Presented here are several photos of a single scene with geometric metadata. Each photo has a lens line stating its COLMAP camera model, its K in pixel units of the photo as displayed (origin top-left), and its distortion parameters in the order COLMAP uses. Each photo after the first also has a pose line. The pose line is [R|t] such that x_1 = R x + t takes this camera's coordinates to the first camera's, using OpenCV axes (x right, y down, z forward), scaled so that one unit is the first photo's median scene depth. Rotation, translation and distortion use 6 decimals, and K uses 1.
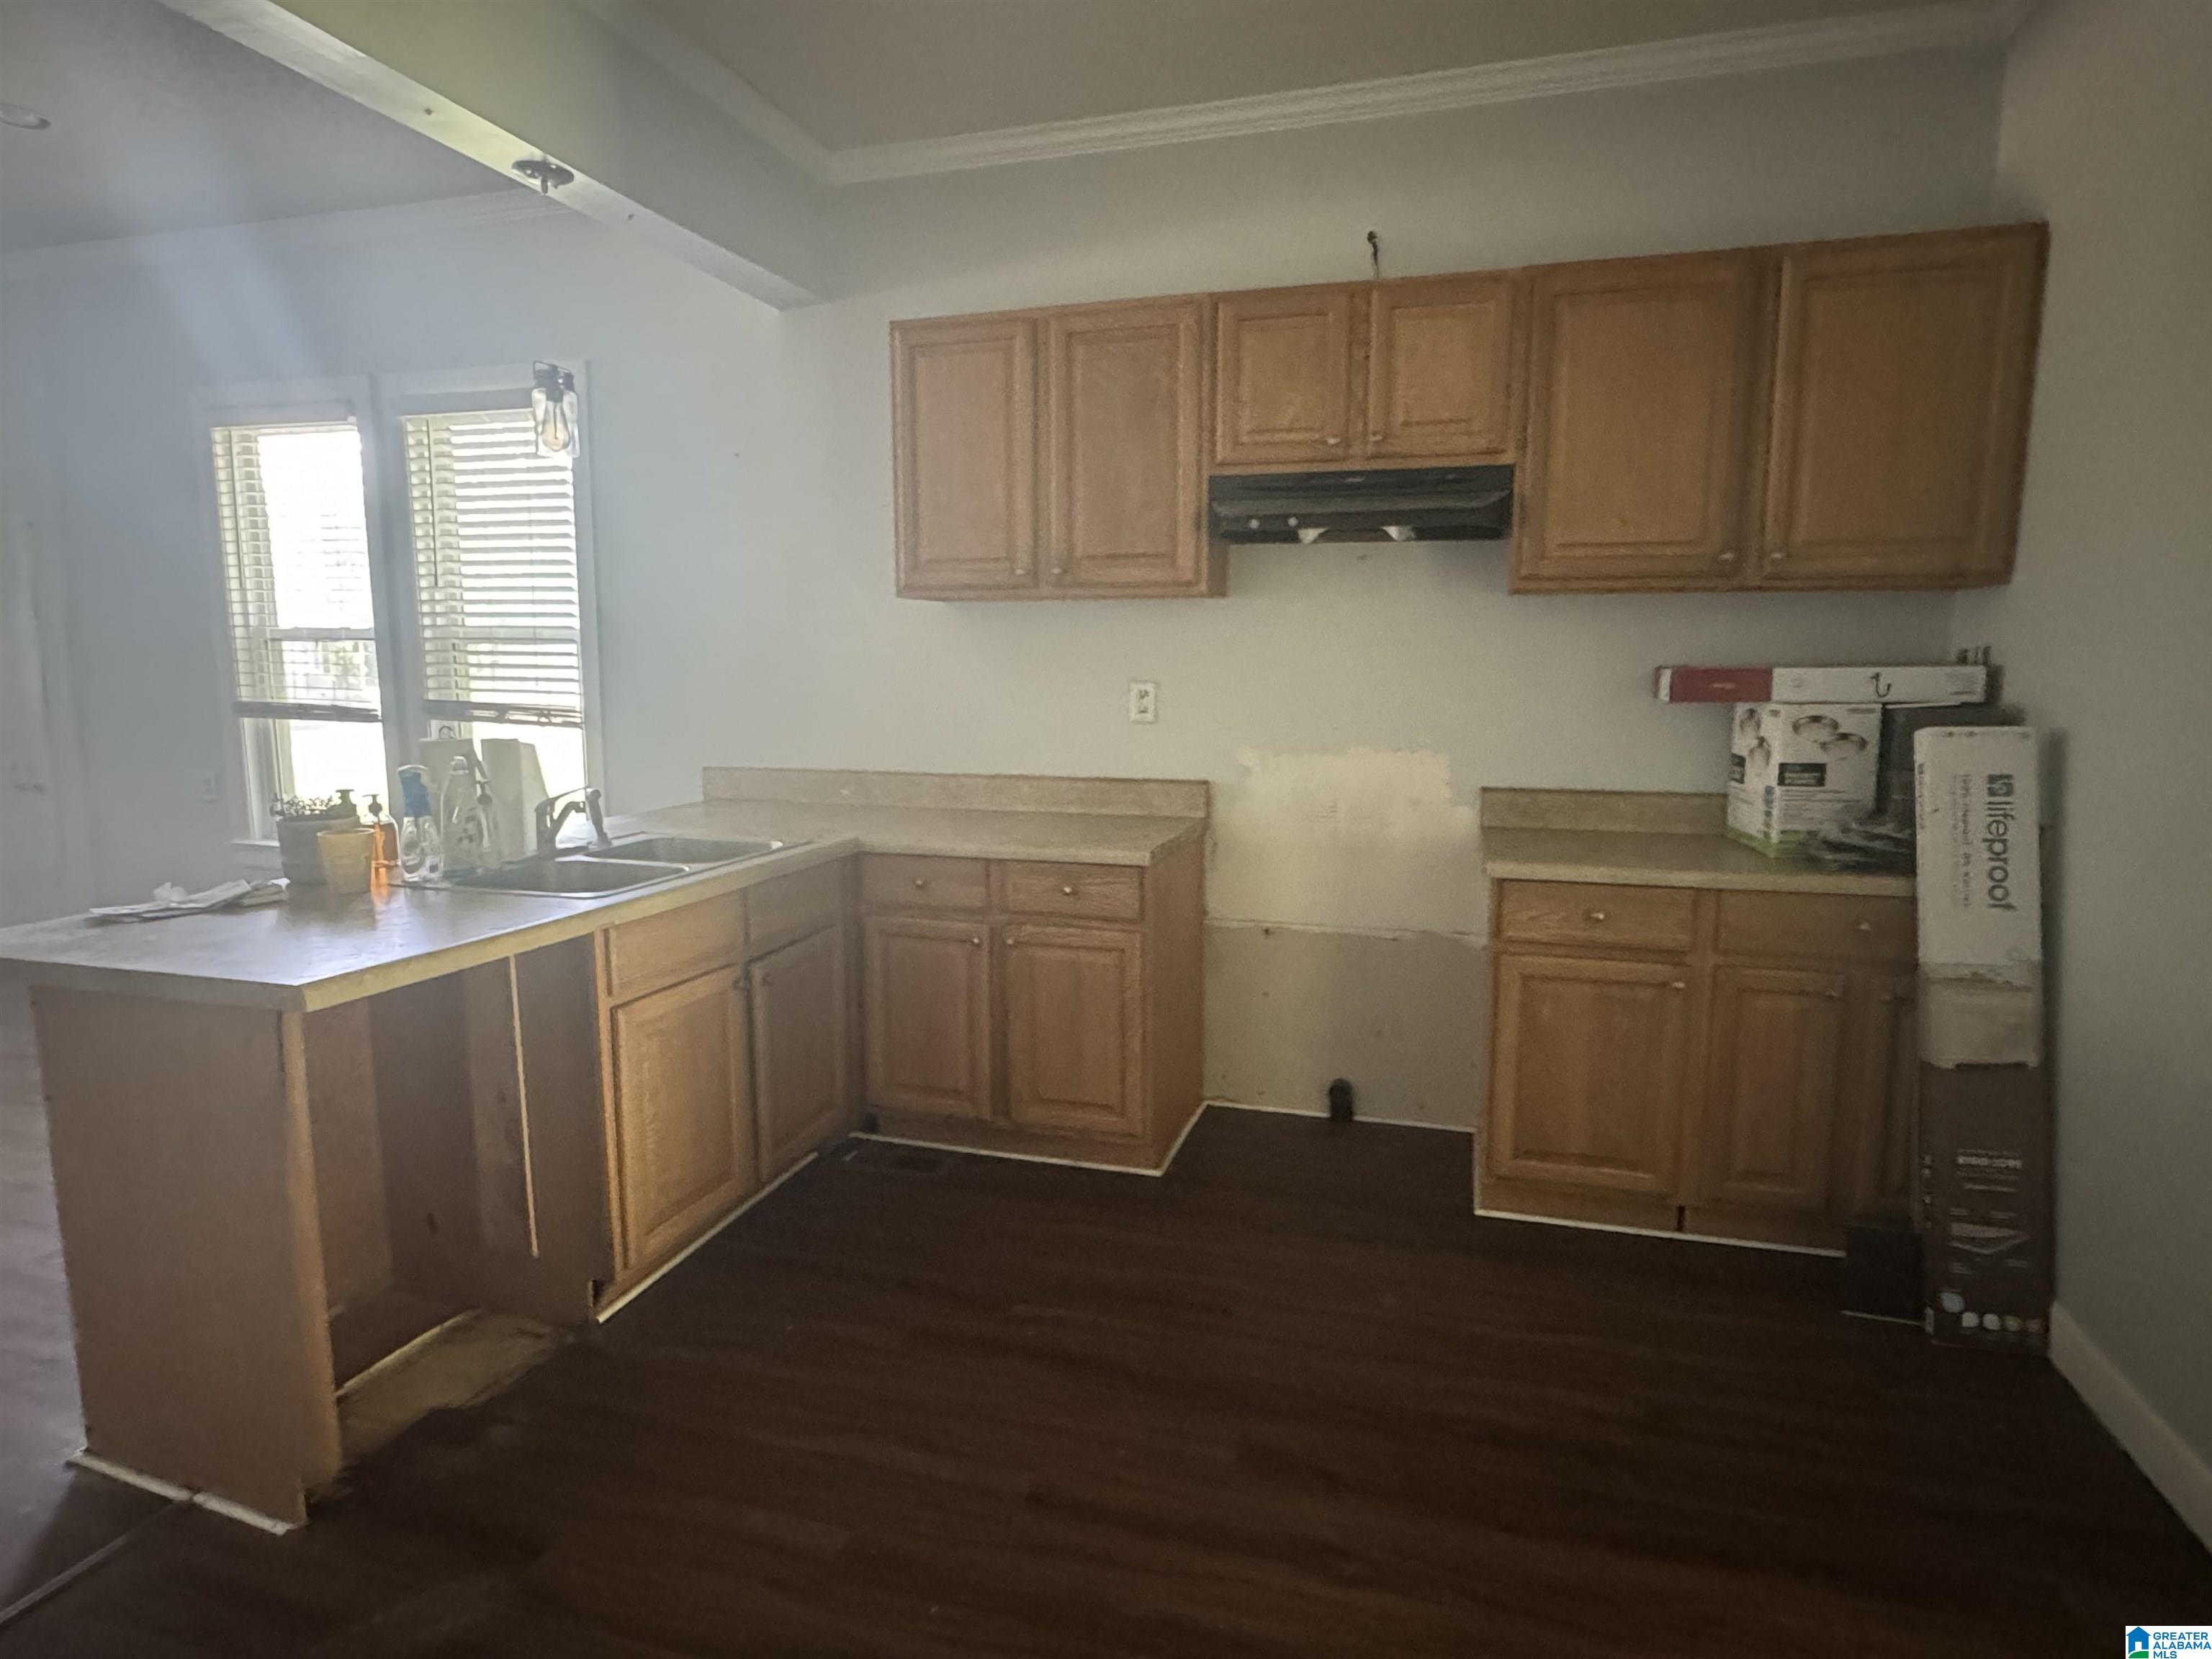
lens RADIAL K [[1222.8, 0, 1107.3], [0, 1222.8, 831.9], [0, 0, 1]] dist [0.006776, 0.000635]
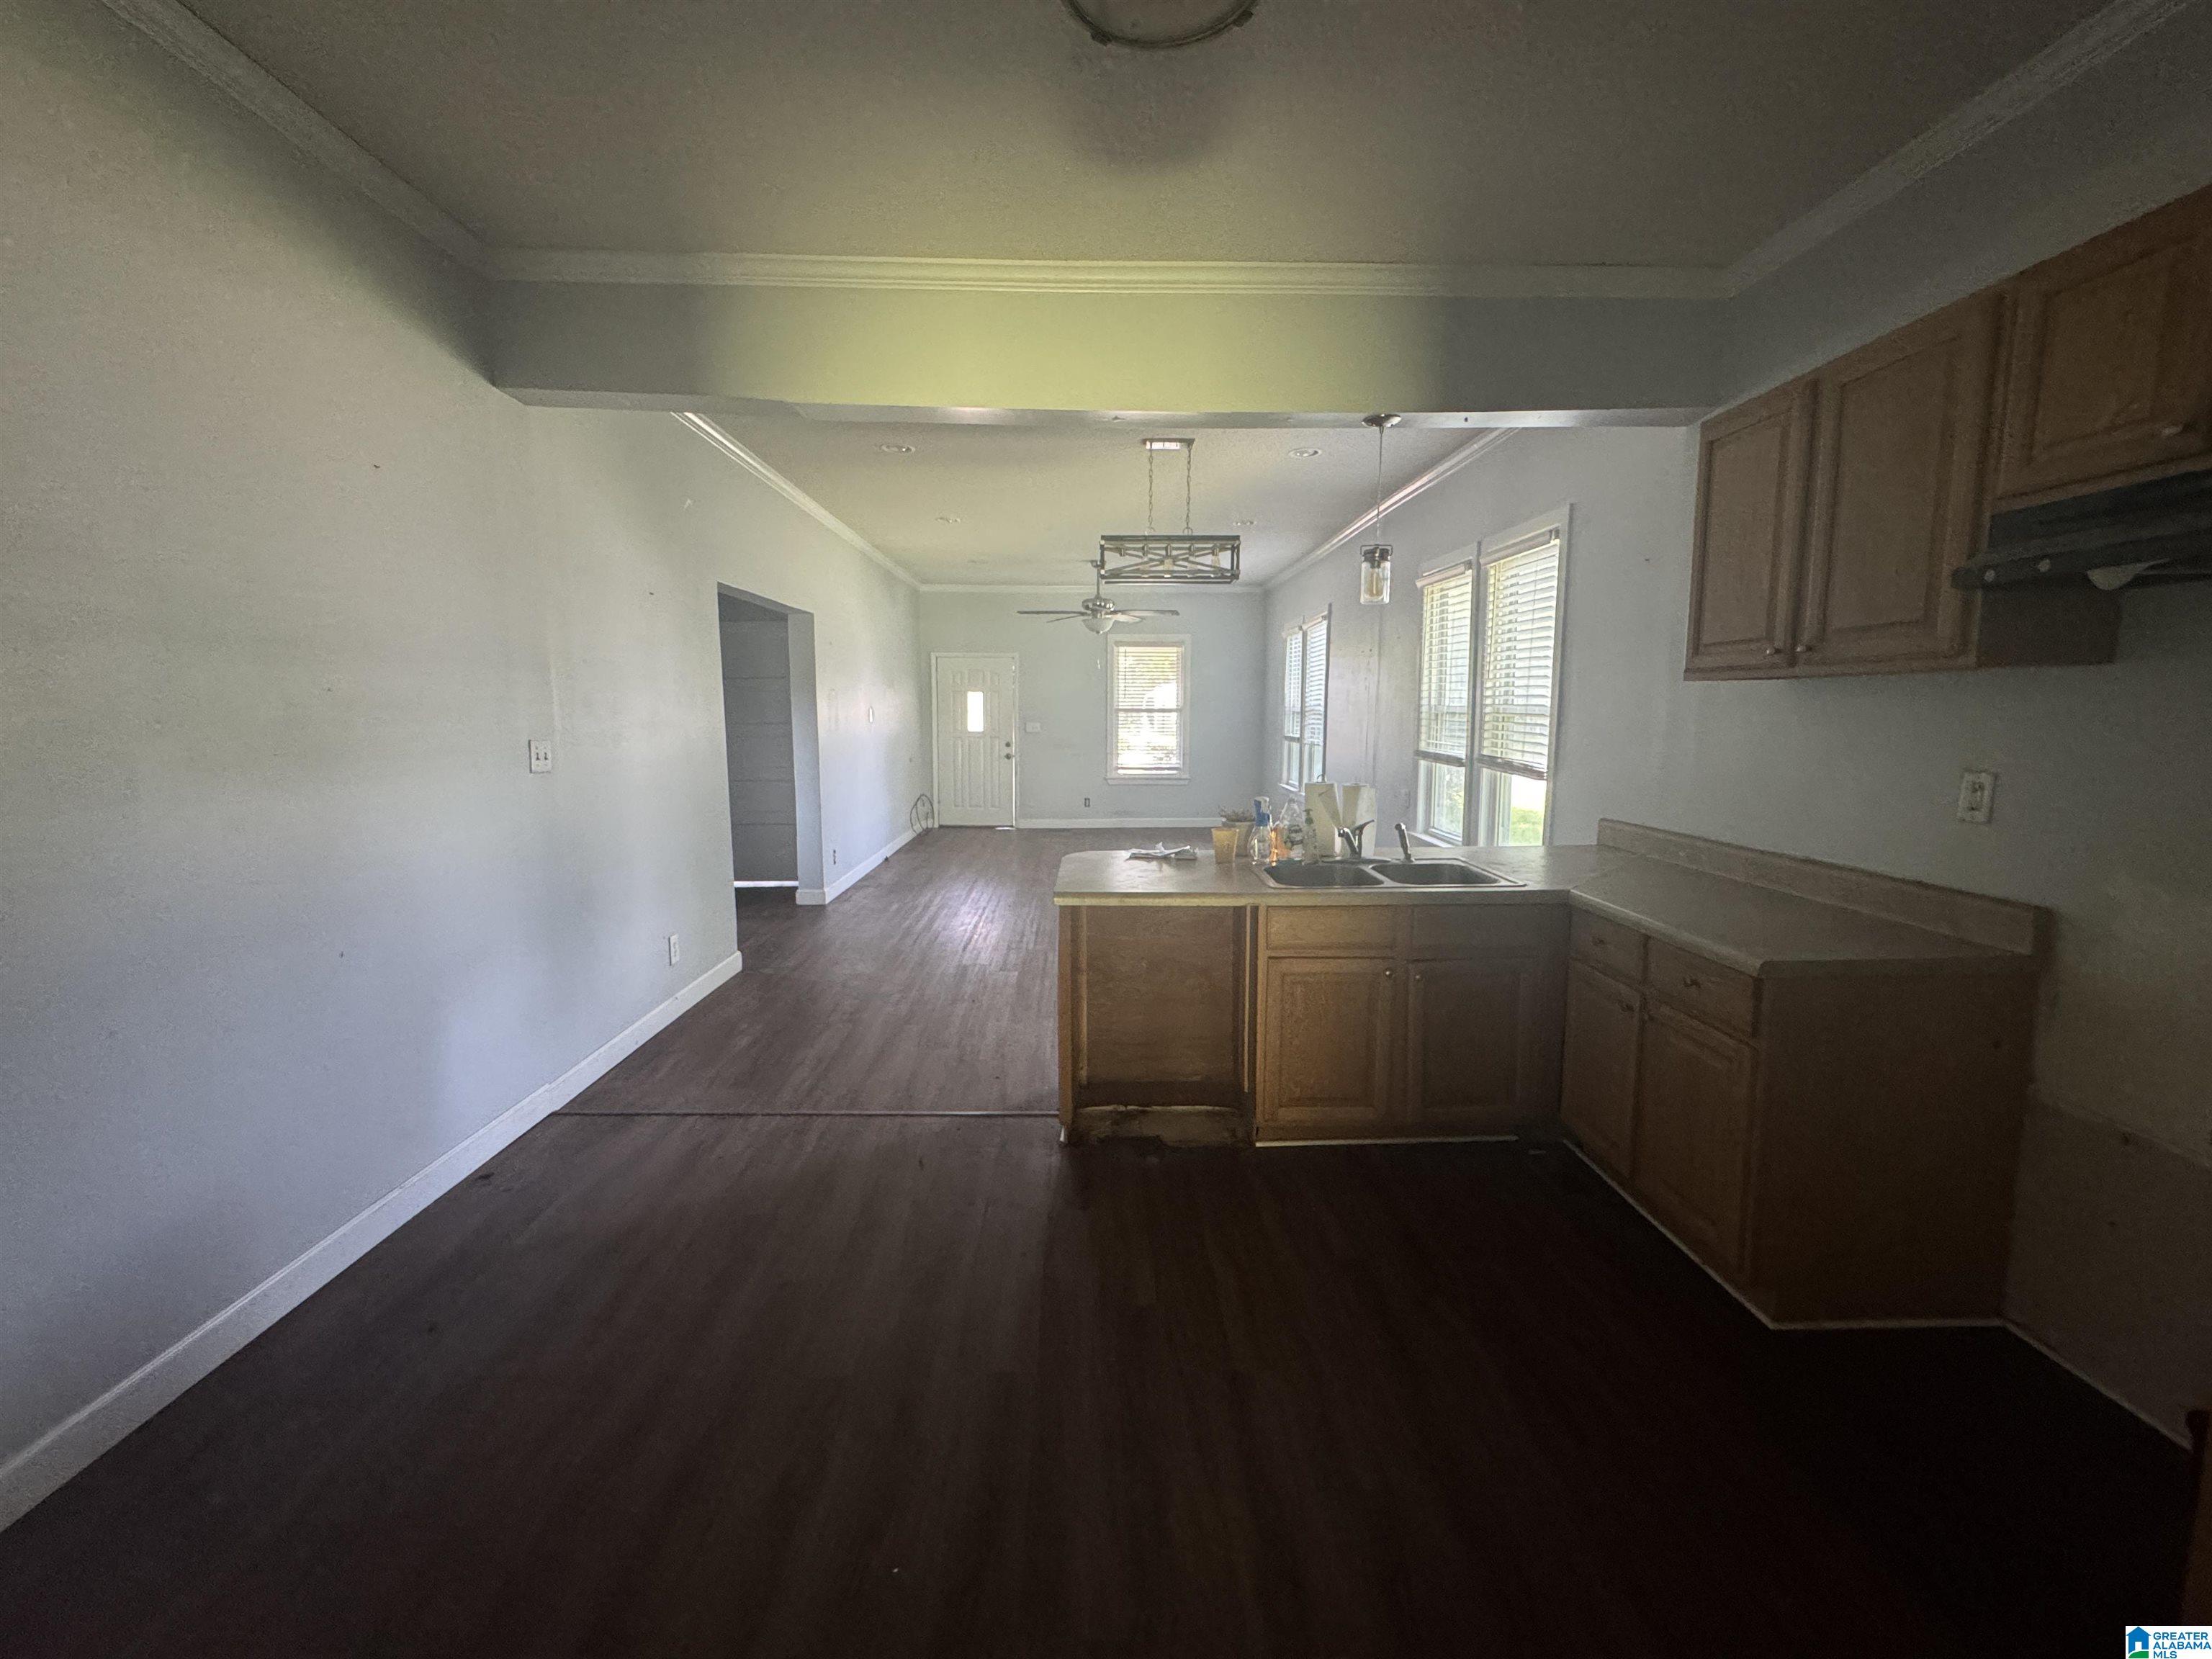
lens RADIAL K [[891.3, 0, 1106.8], [0, 891.3, 822.7], [0, 0, 1]] dist [-0.003164, -0.000062]
pose [[0.311006, 0.114361, -0.943502, 0.443233], [-0.126234, 0.988909, 0.078254, -0.068321], [0.941987, 0.094764, 0.321993, 0.295909]]
